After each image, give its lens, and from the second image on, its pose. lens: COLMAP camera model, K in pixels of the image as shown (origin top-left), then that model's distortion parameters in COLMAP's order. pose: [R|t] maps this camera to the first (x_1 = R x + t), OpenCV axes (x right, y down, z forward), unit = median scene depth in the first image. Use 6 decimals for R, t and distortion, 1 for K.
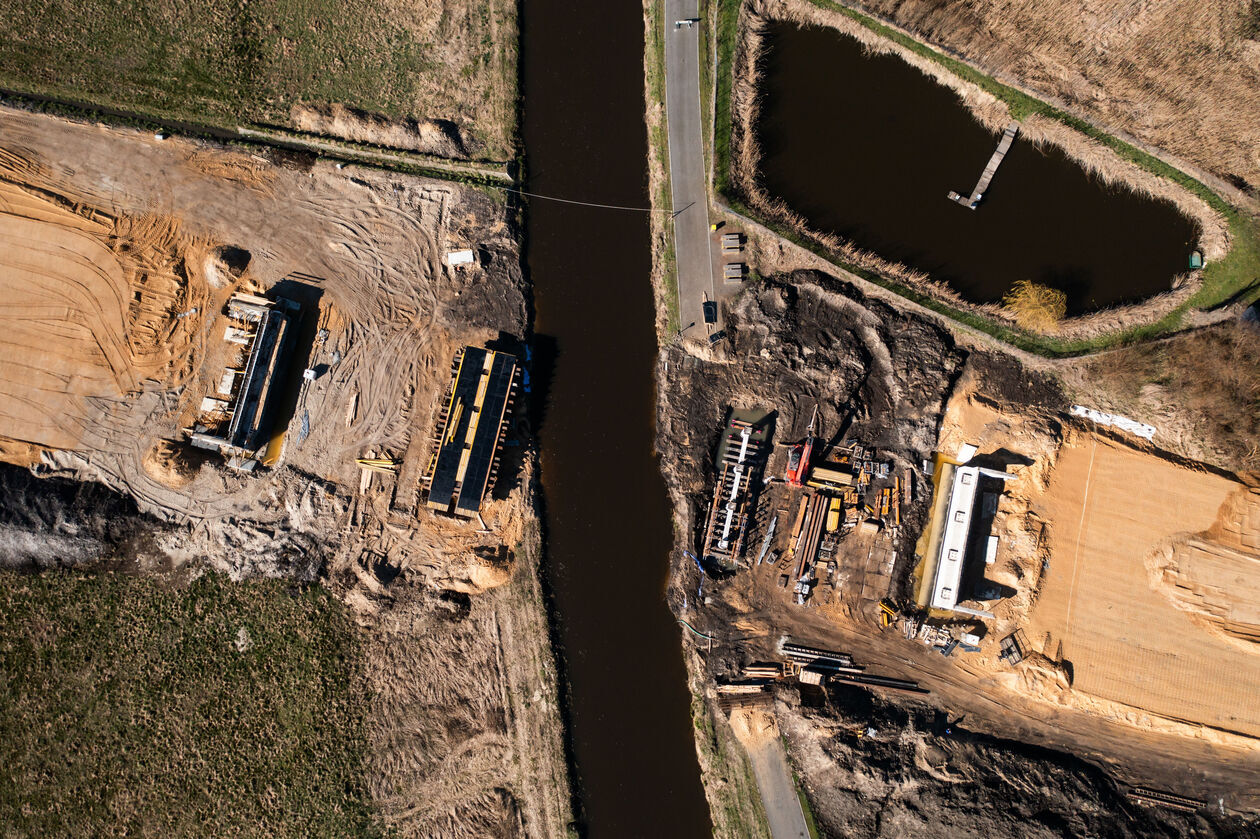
lens RADIAL K [[998.4, 0, 626.5], [0, 998.4, 415.2], [0, 0, 1]] dist [-0.017437, -0.000552]
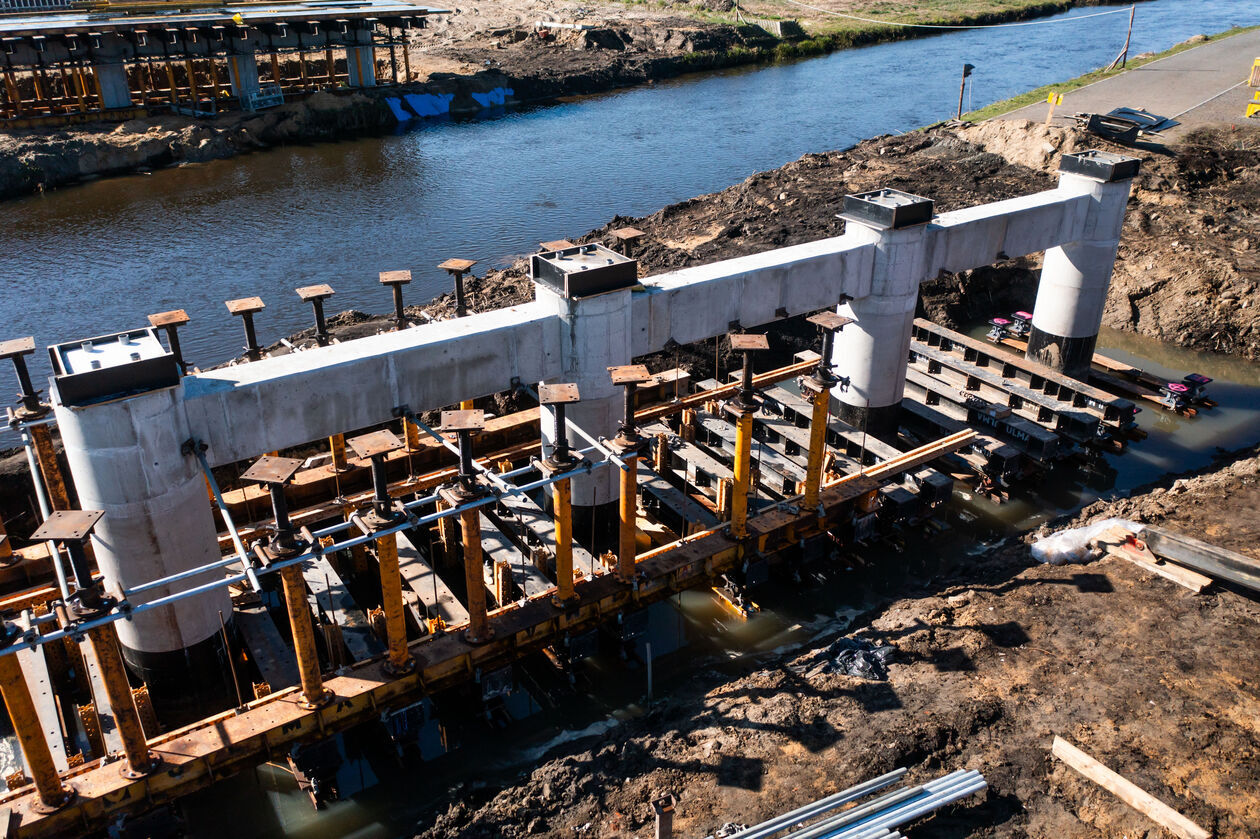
lens RADIAL K [[998.4, 0, 628.8], [0, 998.4, 418.0], [0, 0, 1]] dist [-0.017437, -0.000552]
pose [[0.724155, 0.317472, -0.612219, 0.164010], [-0.684250, 0.441500, -0.580413, 0.142583], [0.086030, 0.839219, 0.536945, 0.942412]]
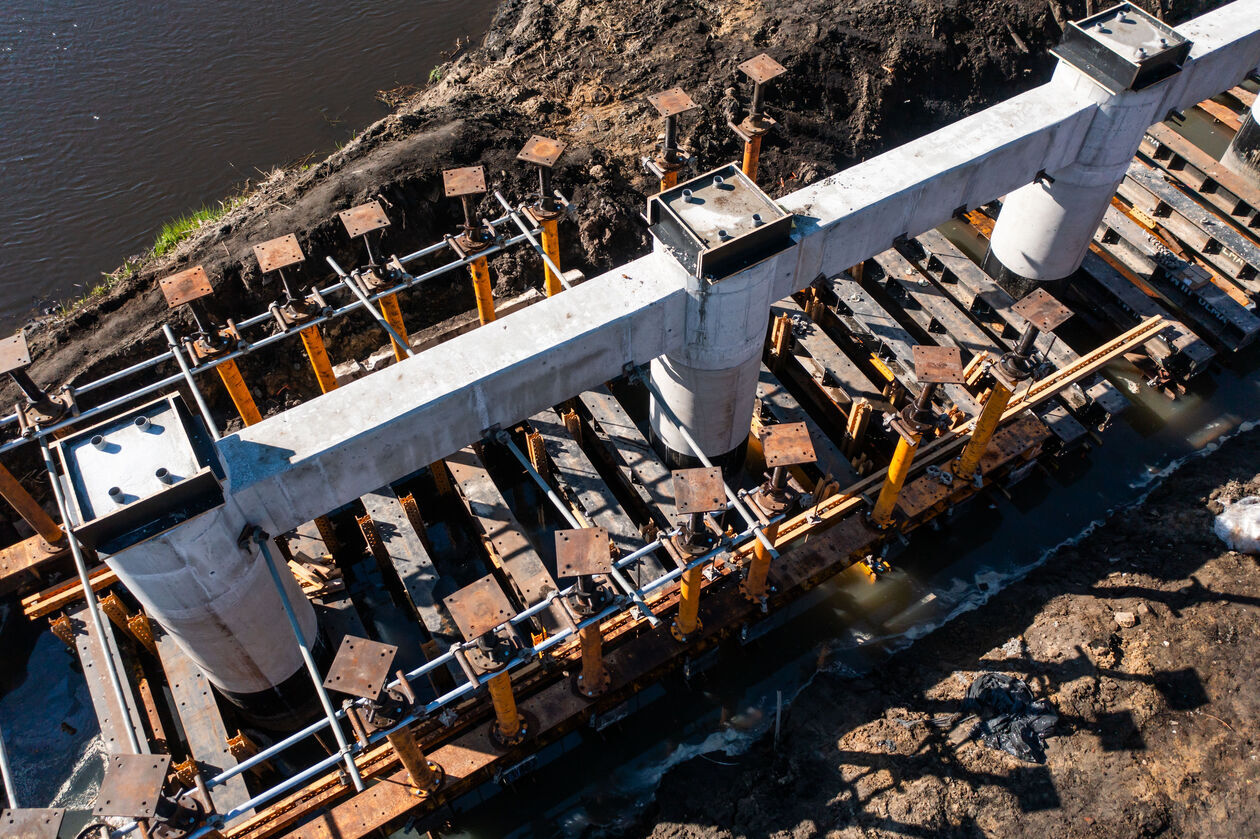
lens RADIAL K [[998.4, 0, 630.0], [0, 998.4, 417.4], [0, 0, 1]] dist [-0.017437, -0.000552]
pose [[0.691578, 0.581248, -0.428802, 0.135152], [-0.715477, 0.632682, -0.296321, 0.120657], [0.099059, 0.511728, 0.853418, 0.928460]]
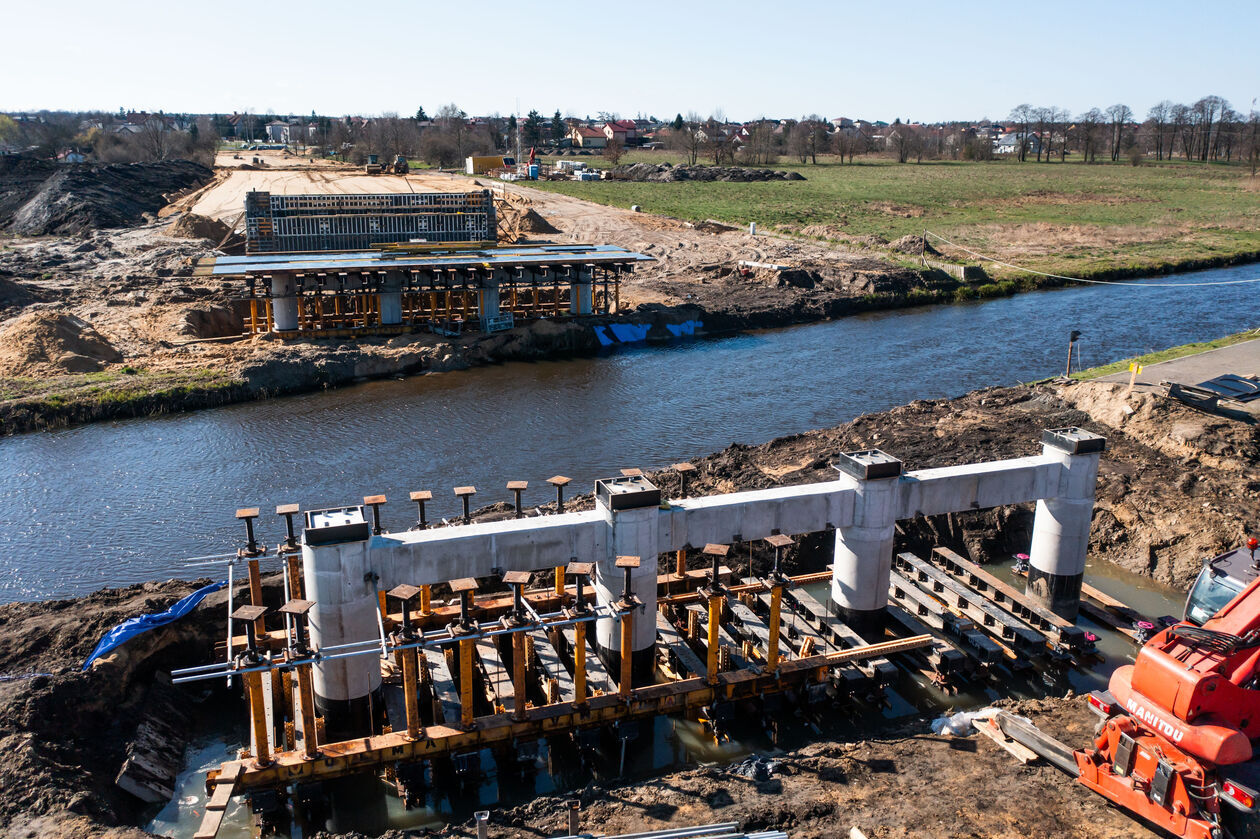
lens RADIAL K [[998.4, 0, 629.2], [0, 998.4, 420.8], [0, 0, 1]] dist [-0.017437, -0.000552]
pose [[0.537378, 0.240714, -0.808259, 0.210036], [-0.837081, 0.268810, -0.476484, 0.150234], [0.102572, 0.932630, 0.345949, 0.922587]]
